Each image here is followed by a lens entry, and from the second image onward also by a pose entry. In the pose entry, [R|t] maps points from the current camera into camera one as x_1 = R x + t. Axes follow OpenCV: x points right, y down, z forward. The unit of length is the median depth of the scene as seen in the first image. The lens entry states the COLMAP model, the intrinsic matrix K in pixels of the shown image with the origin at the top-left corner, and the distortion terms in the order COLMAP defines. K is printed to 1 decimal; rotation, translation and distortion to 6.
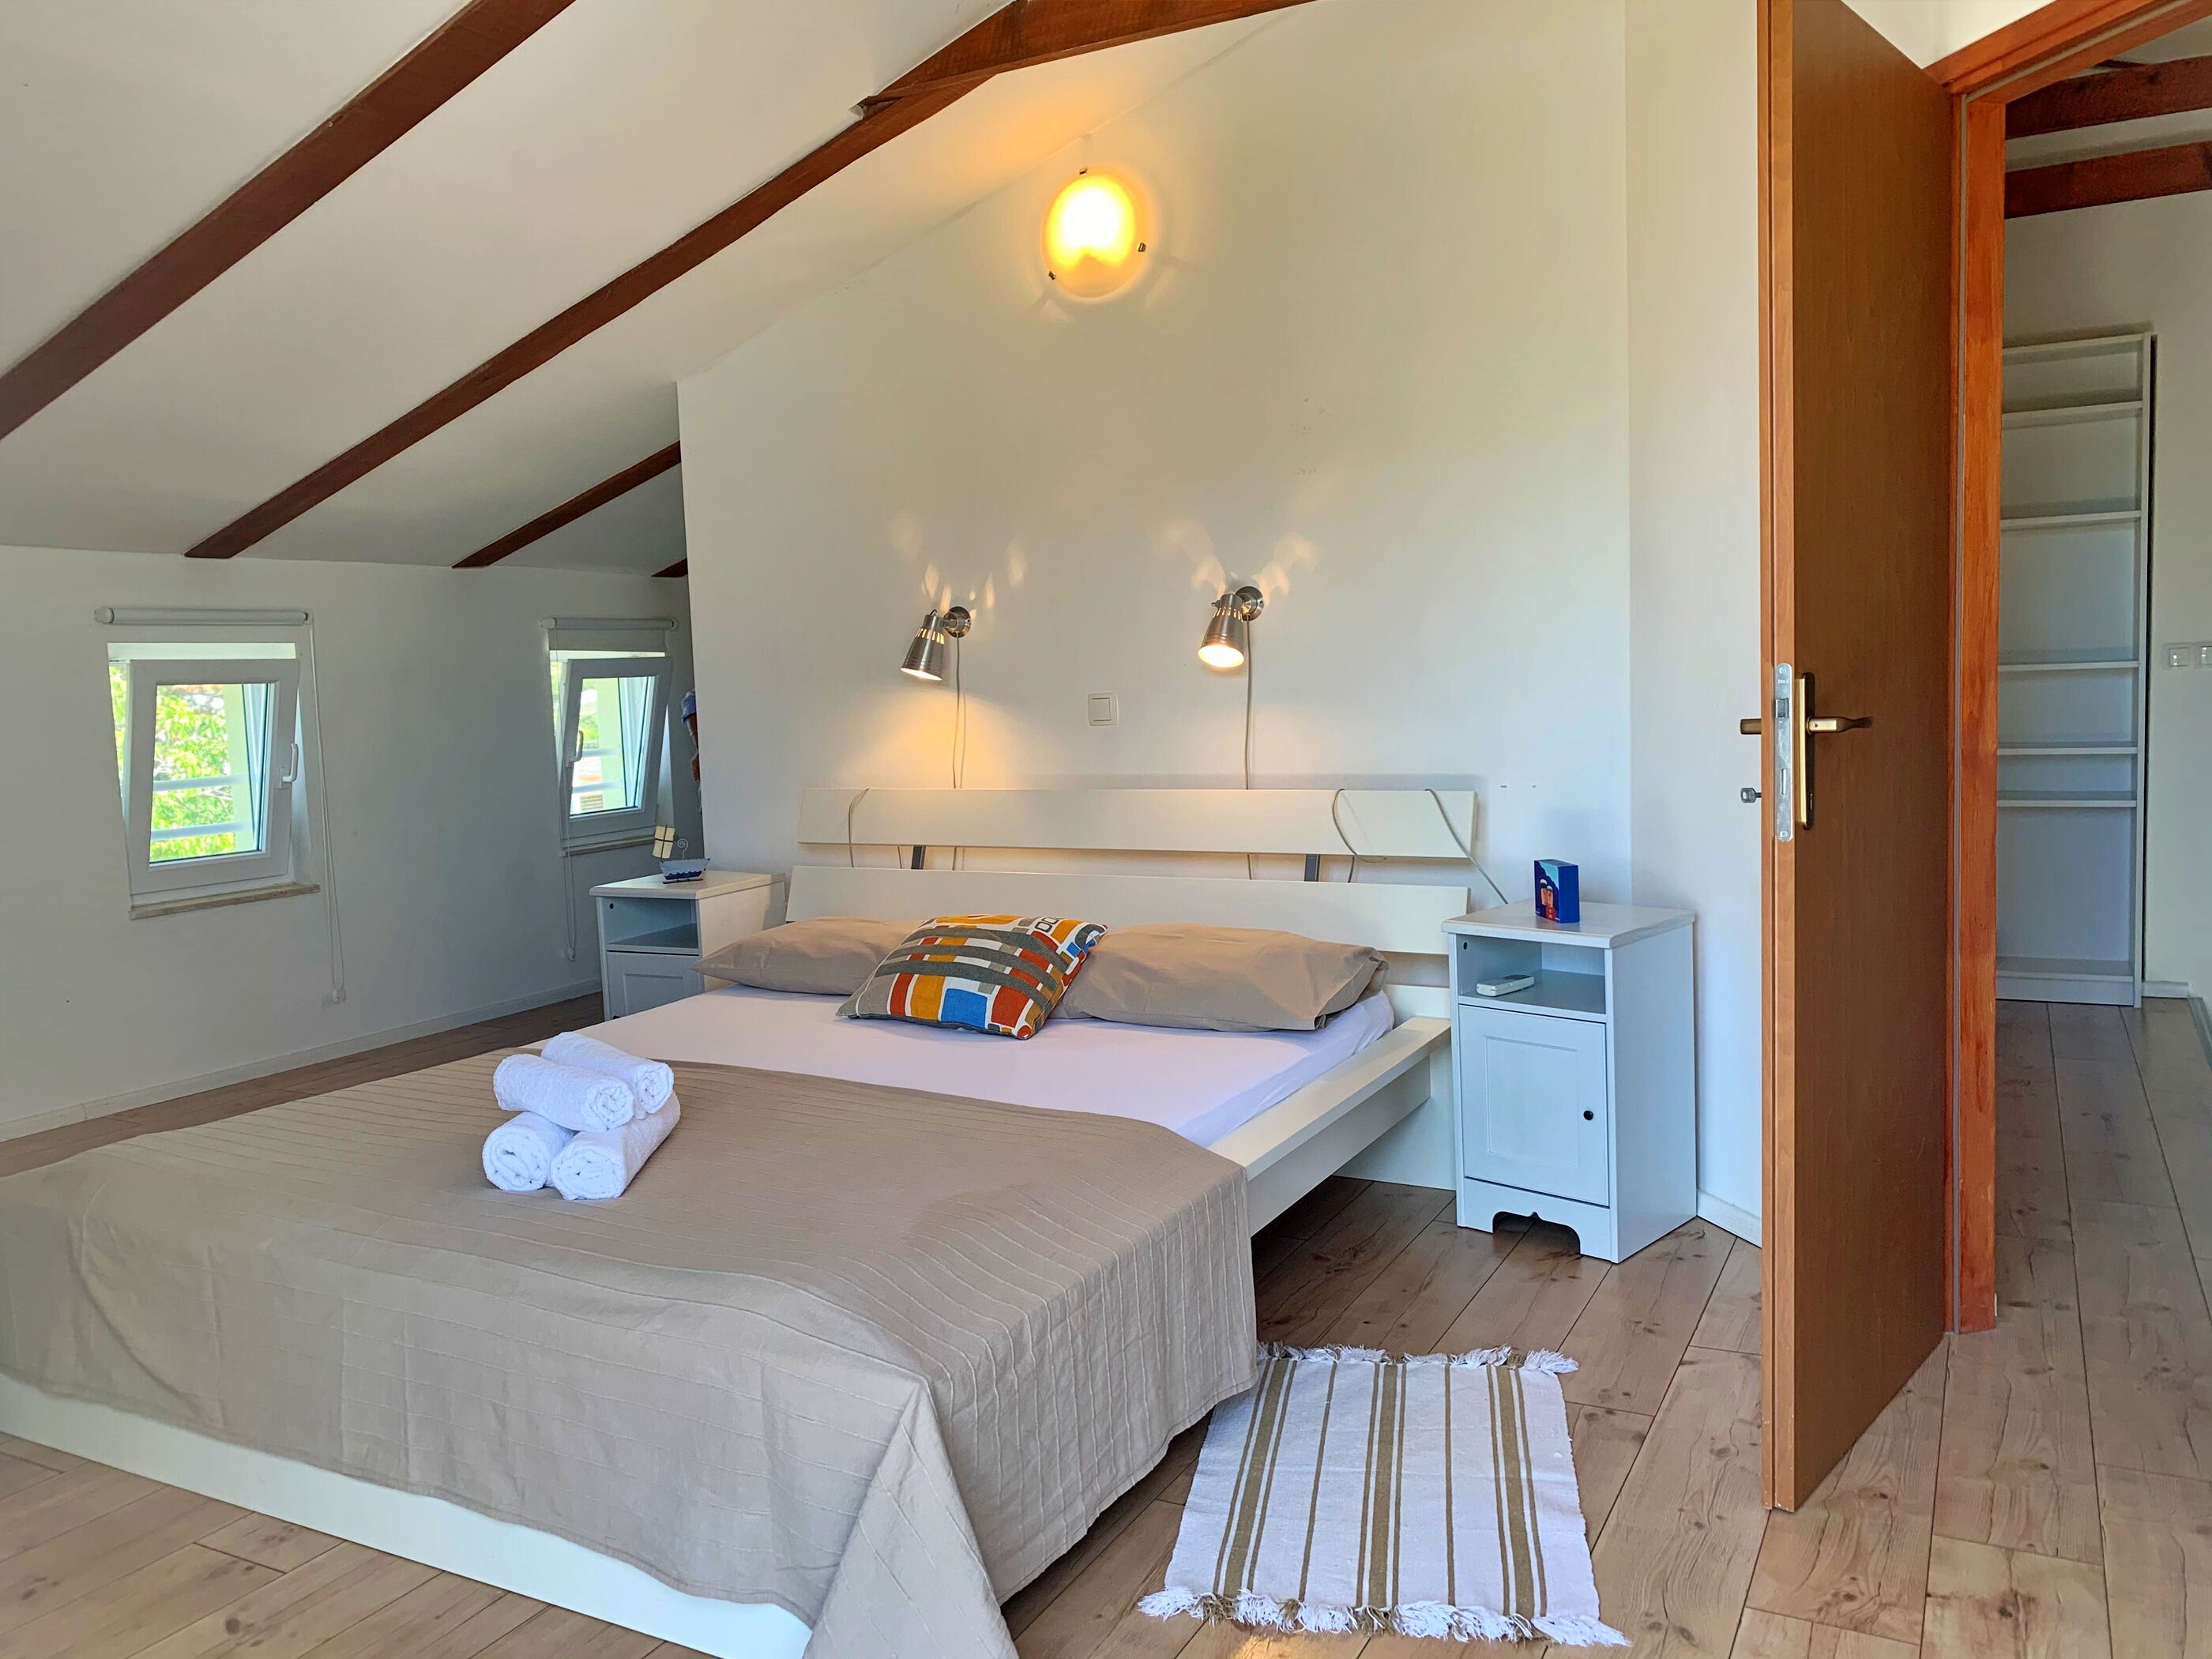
lens RADIAL K [[1702.7, 0, 1105.9], [0, 1702.7, 826.6], [0, 0, 1]] dist [0.092202, -0.097797]
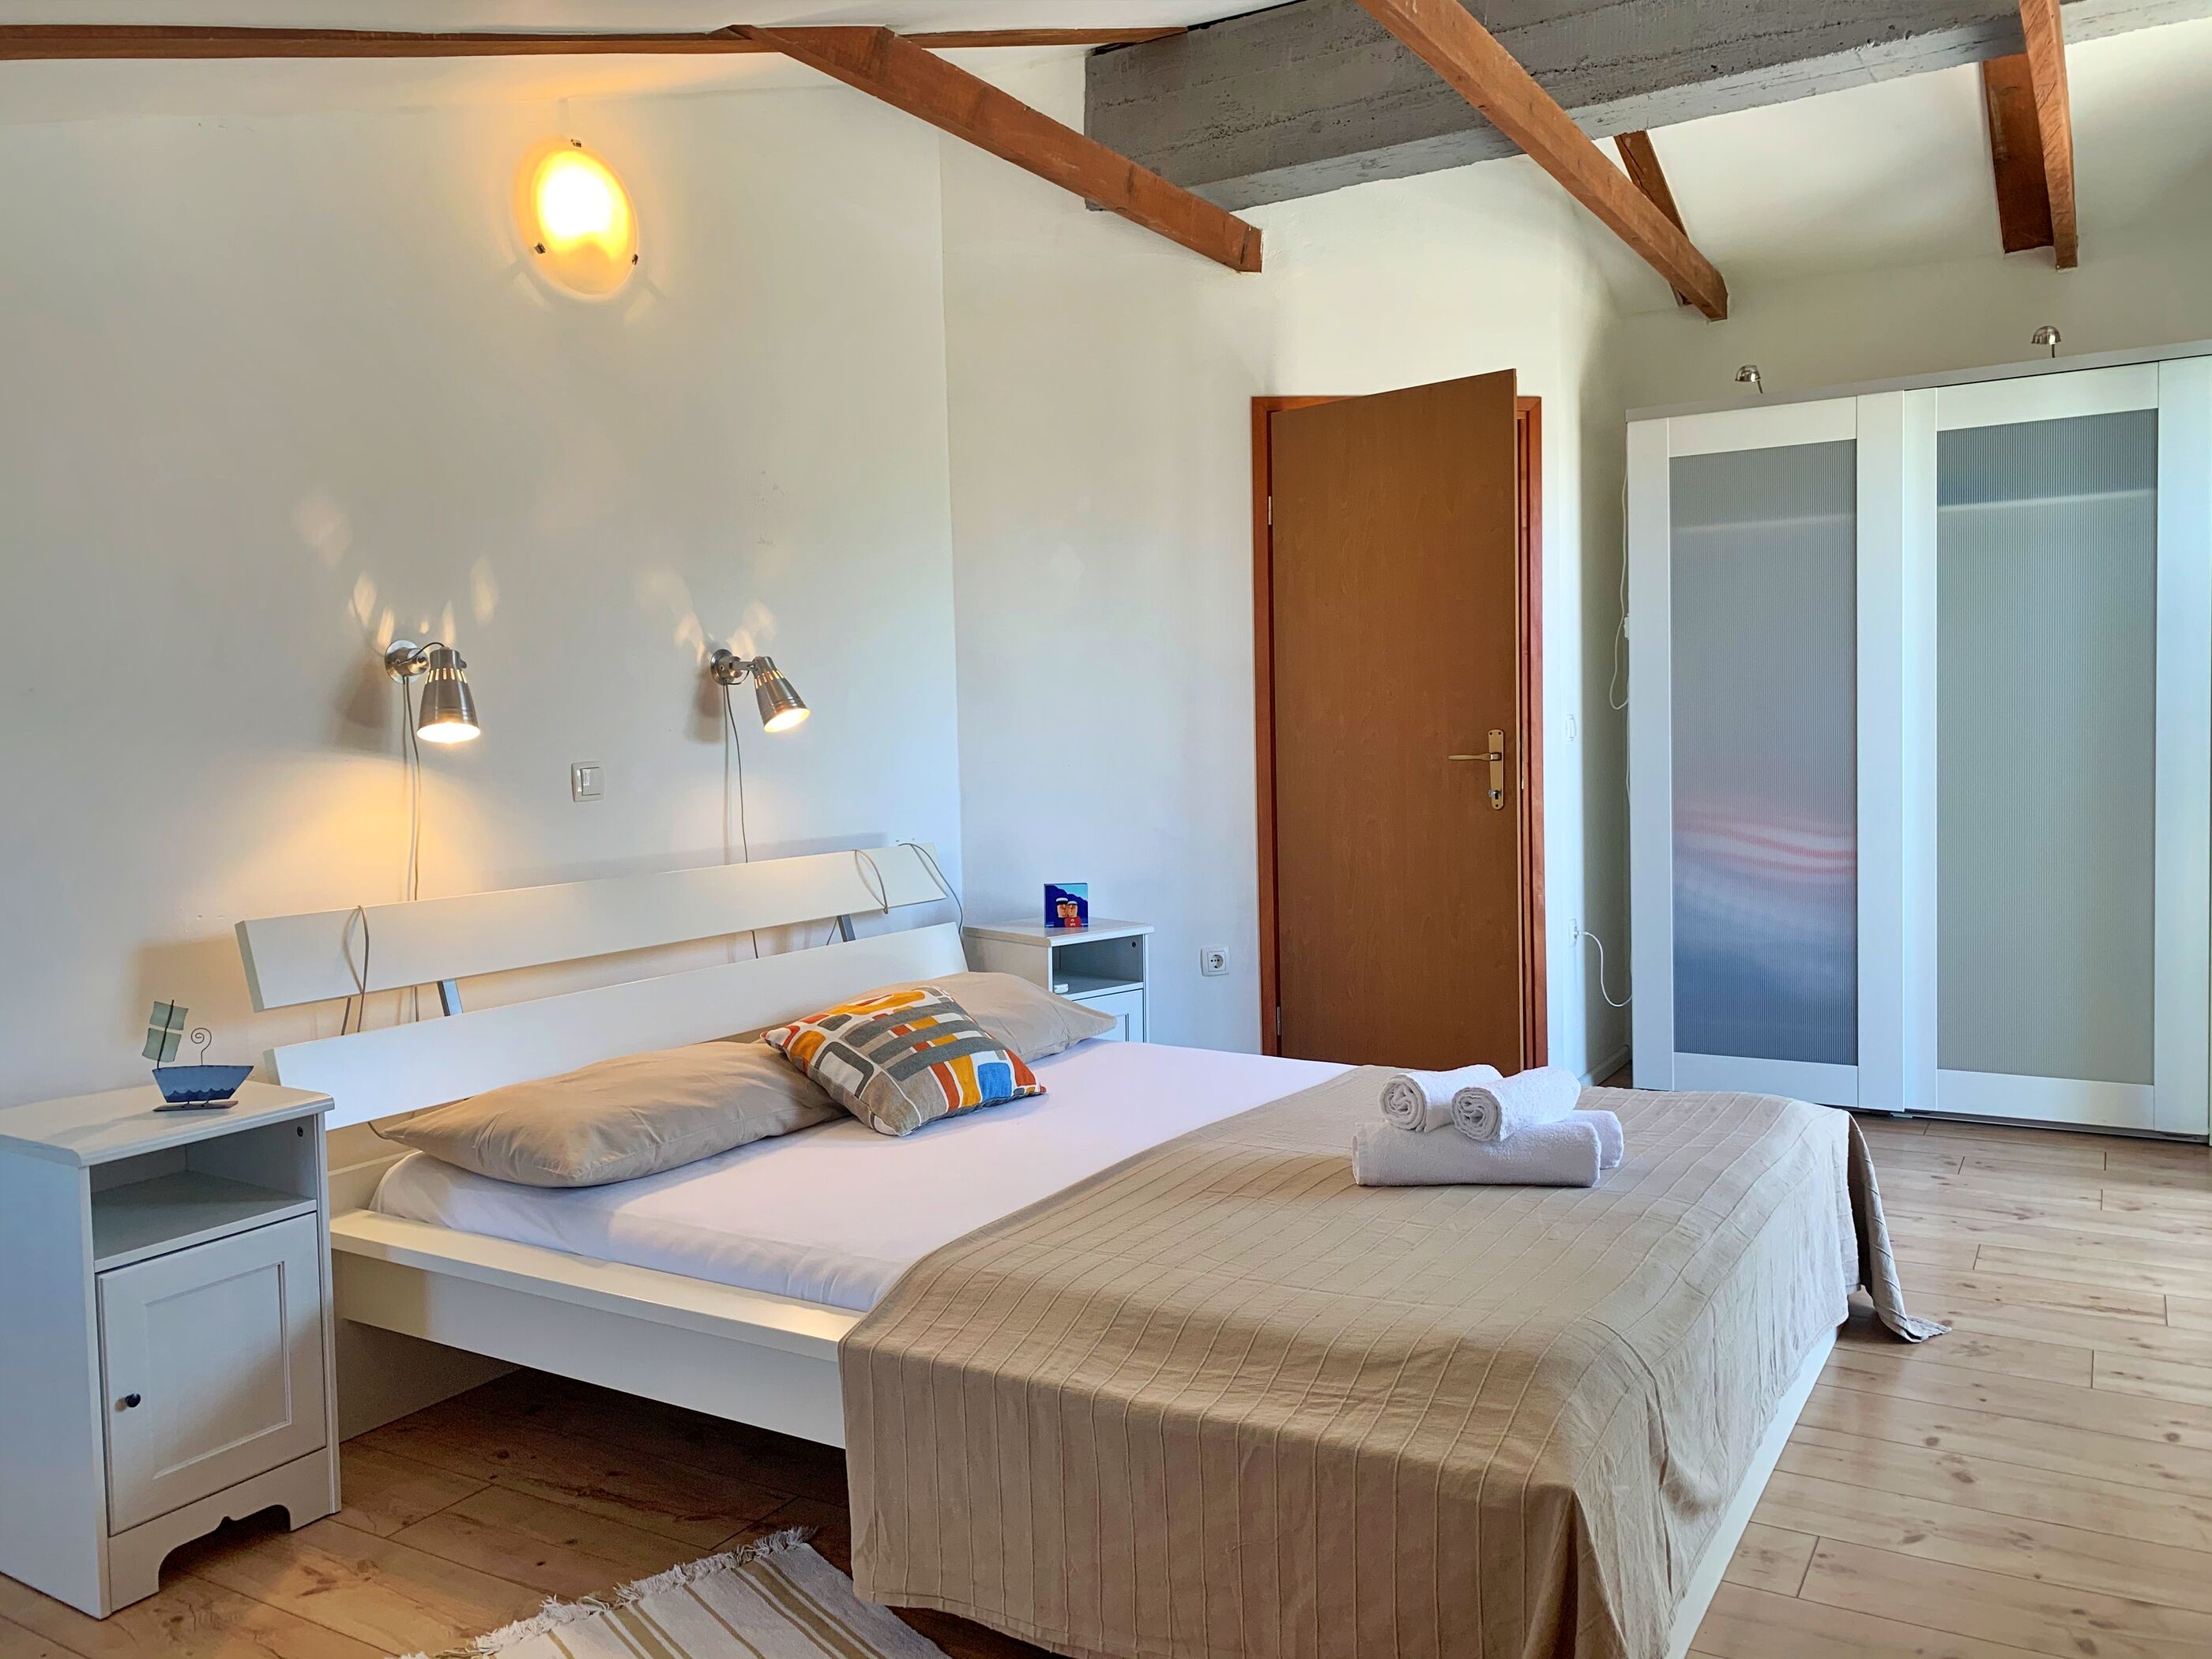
lens RADIAL K [[1702.7, 0, 1105.9], [0, 1702.7, 826.6], [0, 0, 1]] dist [0.092202, -0.097797]
pose [[0.042654, -0.025197, 0.998772, -0.862498], [0.111388, 0.993569, 0.020309, -0.037912], [-0.992861, 0.110385, 0.045186, 0.752598]]
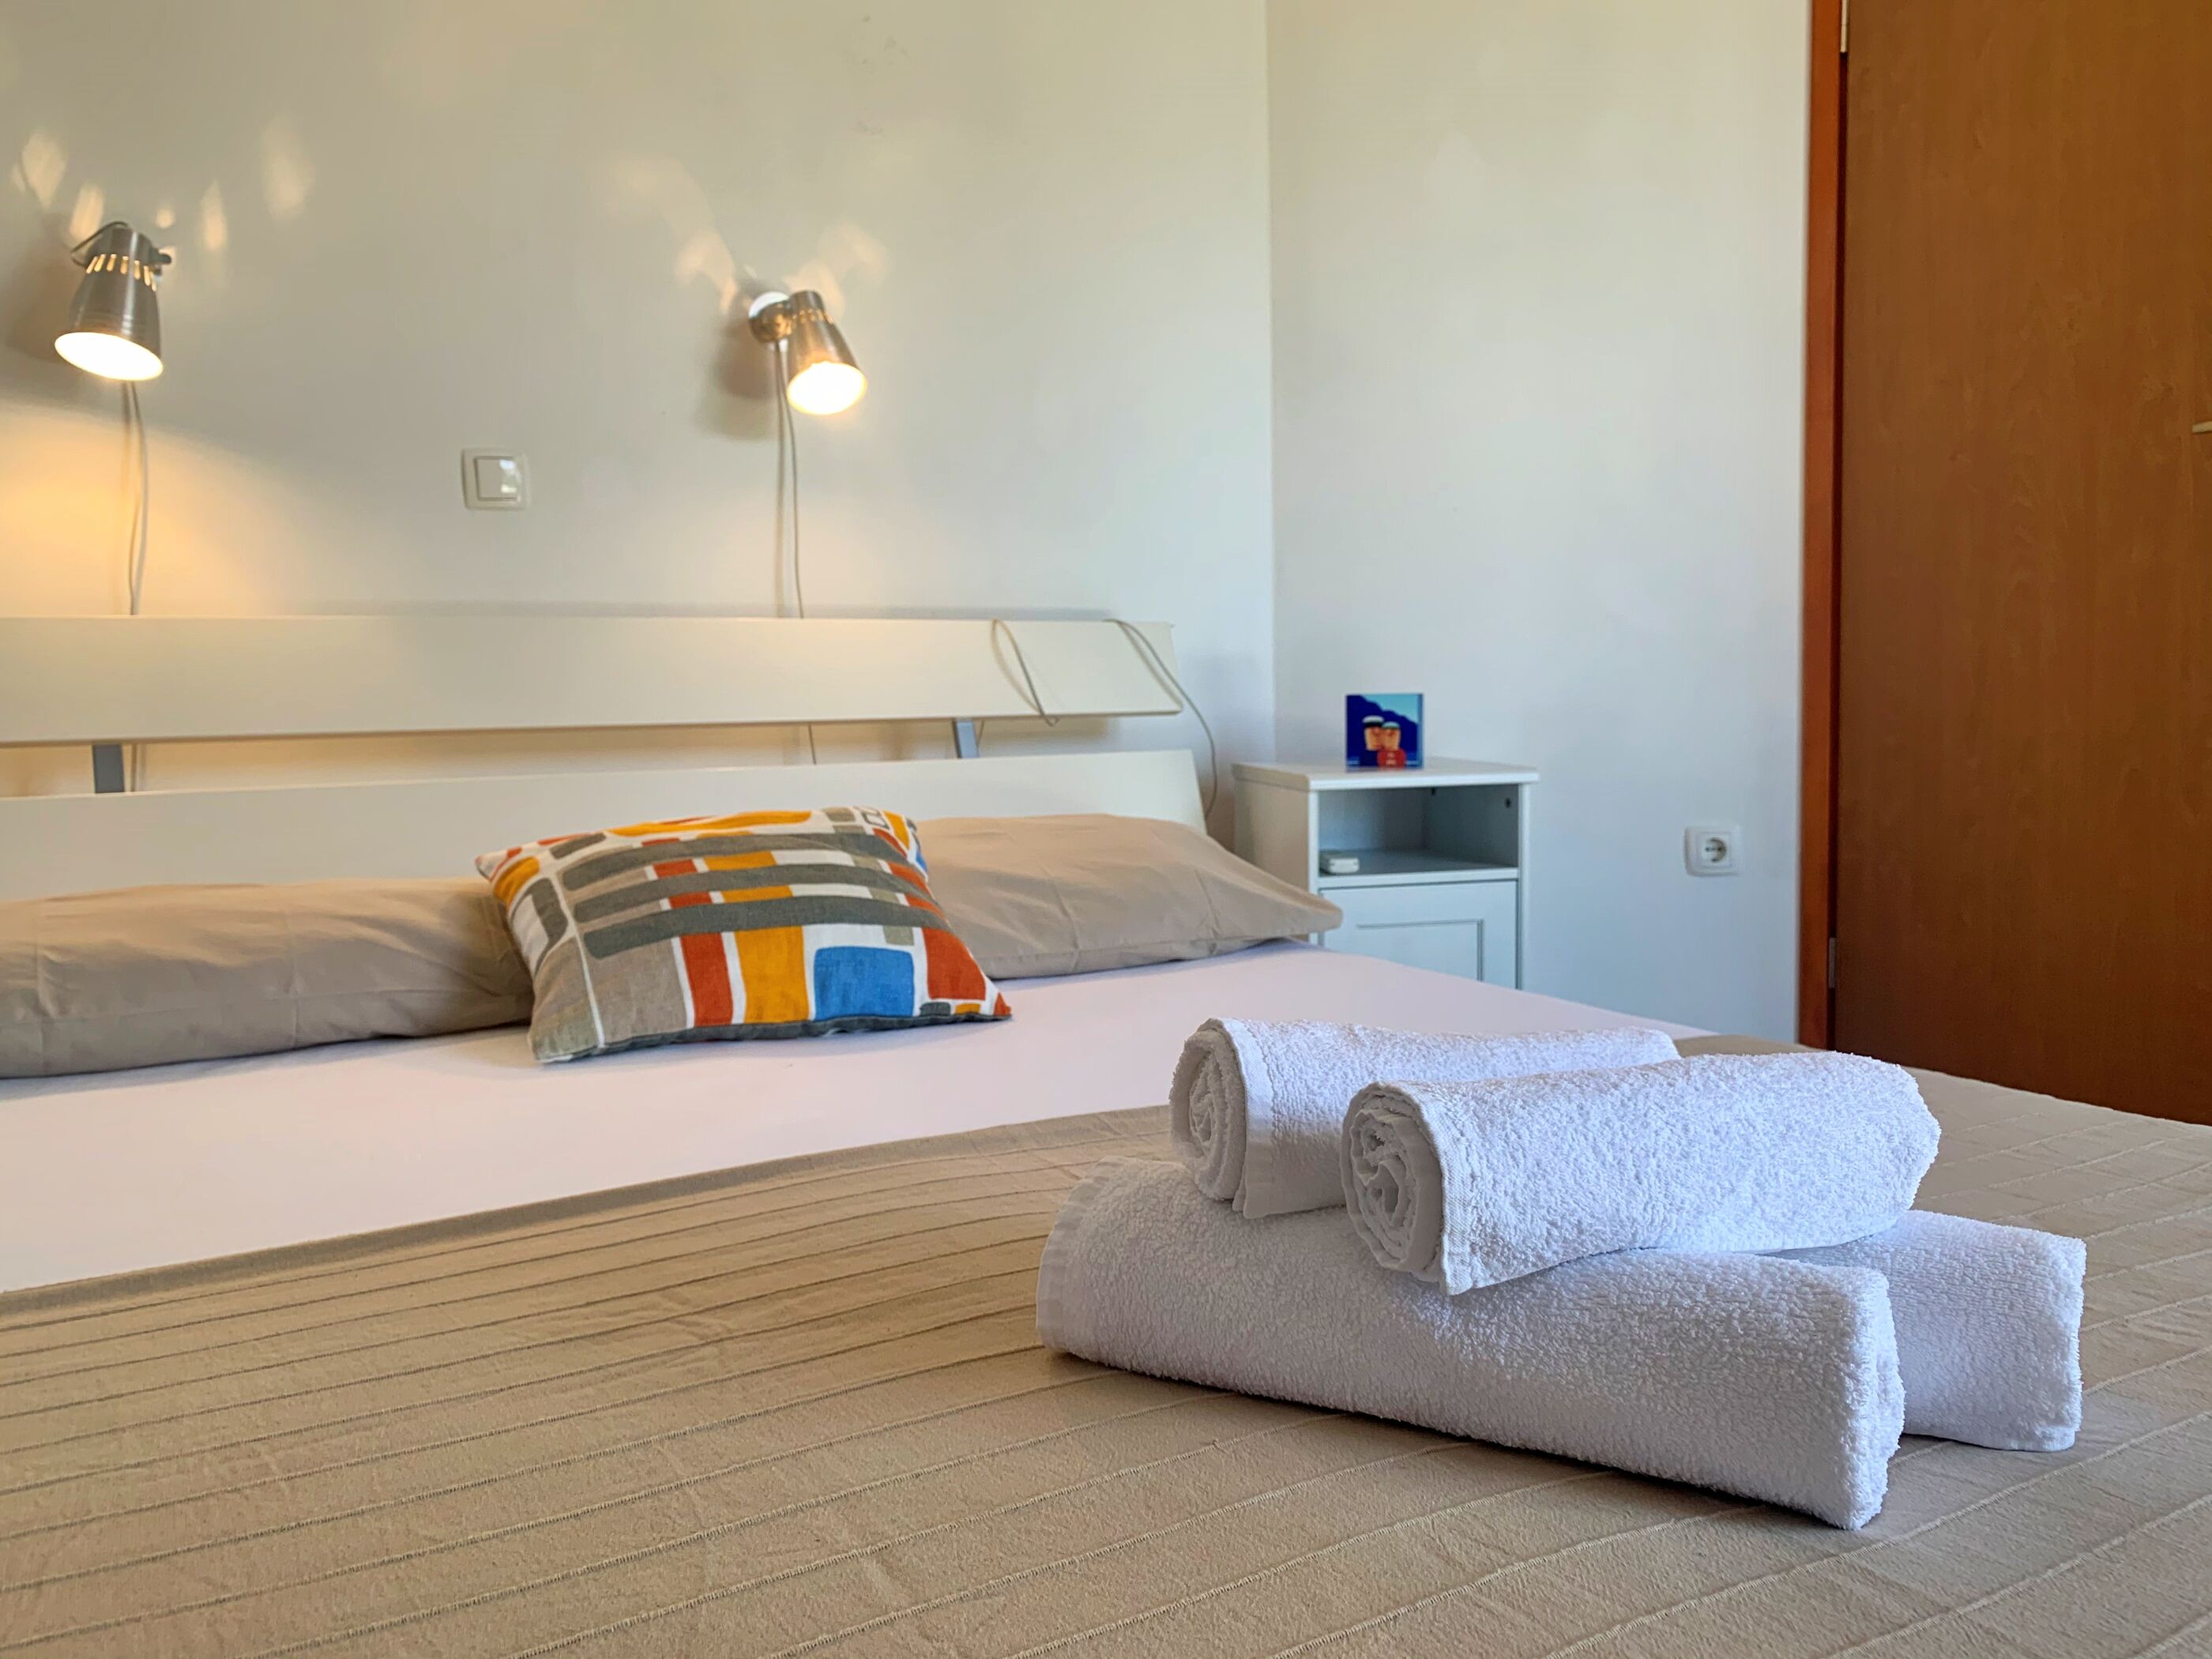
lens RADIAL K [[1710.4, 0, 1106.0], [0, 1710.4, 829.5], [0, 0, 1]] dist [0.095629, -0.136425]
pose [[0.521813, -0.046199, 0.851808, -0.390537], [0.079761, 0.996800, 0.005202, 0.056550], [-0.849323, 0.065226, 0.523828, 0.585262]]
